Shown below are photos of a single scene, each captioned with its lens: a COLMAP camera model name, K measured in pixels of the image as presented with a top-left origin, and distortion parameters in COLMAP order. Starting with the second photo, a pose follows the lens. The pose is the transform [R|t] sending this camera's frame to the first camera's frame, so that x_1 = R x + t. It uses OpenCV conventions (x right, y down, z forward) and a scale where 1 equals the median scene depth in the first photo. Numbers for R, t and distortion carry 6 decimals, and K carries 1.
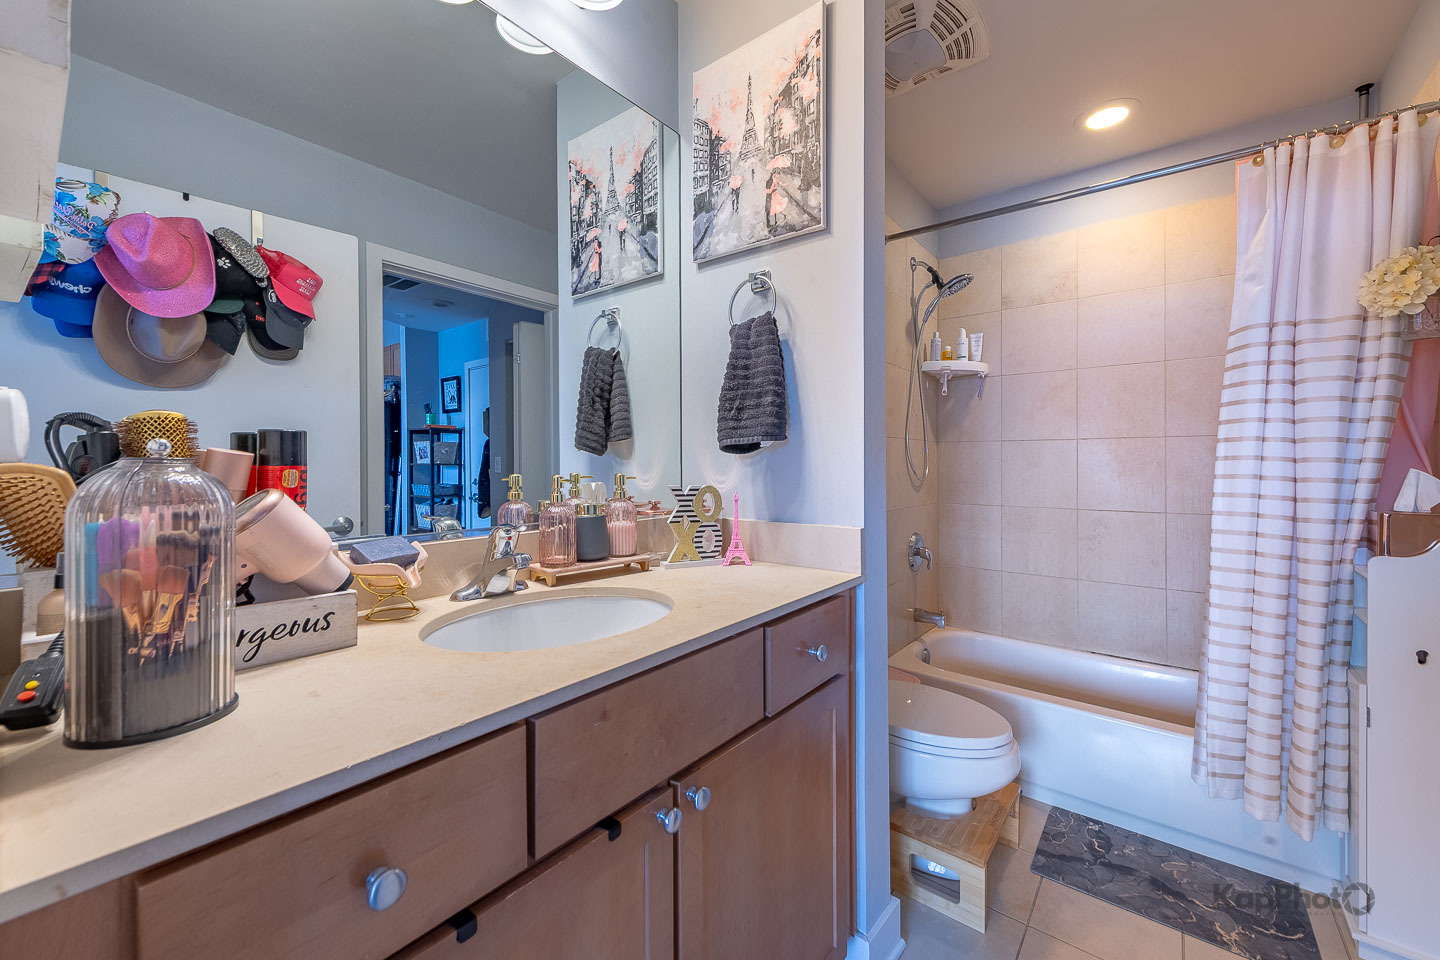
lens RADIAL K [[585.8, 0, 718.5], [0, 585.8, 458.9], [0, 0, 1]] dist [0.013190, -0.006240]
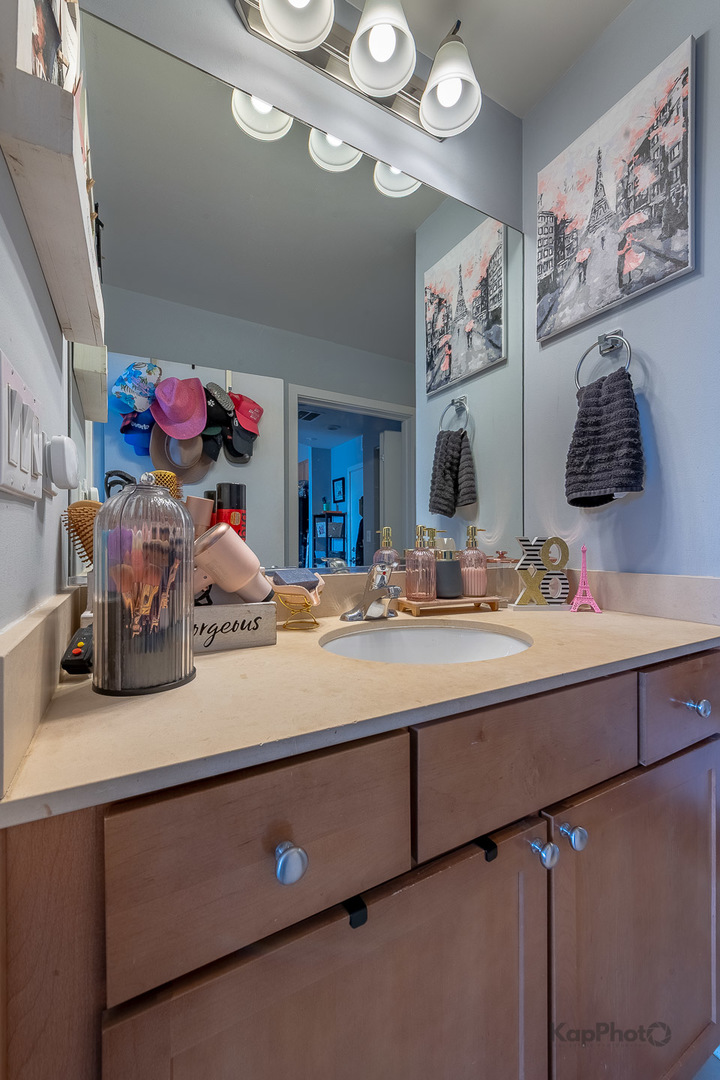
lens RADIAL K [[431.2, 0, 348.0], [0, 431.2, 536.7], [0, 0, 1]] dist [0.009163, -0.000554]
pose [[0.919152, 0.002245, -0.393896, -0.053439], [-0.002179, 0.999997, 0.000615, 0.044145], [0.393896, 0.000293, 0.919155, 0.106269]]
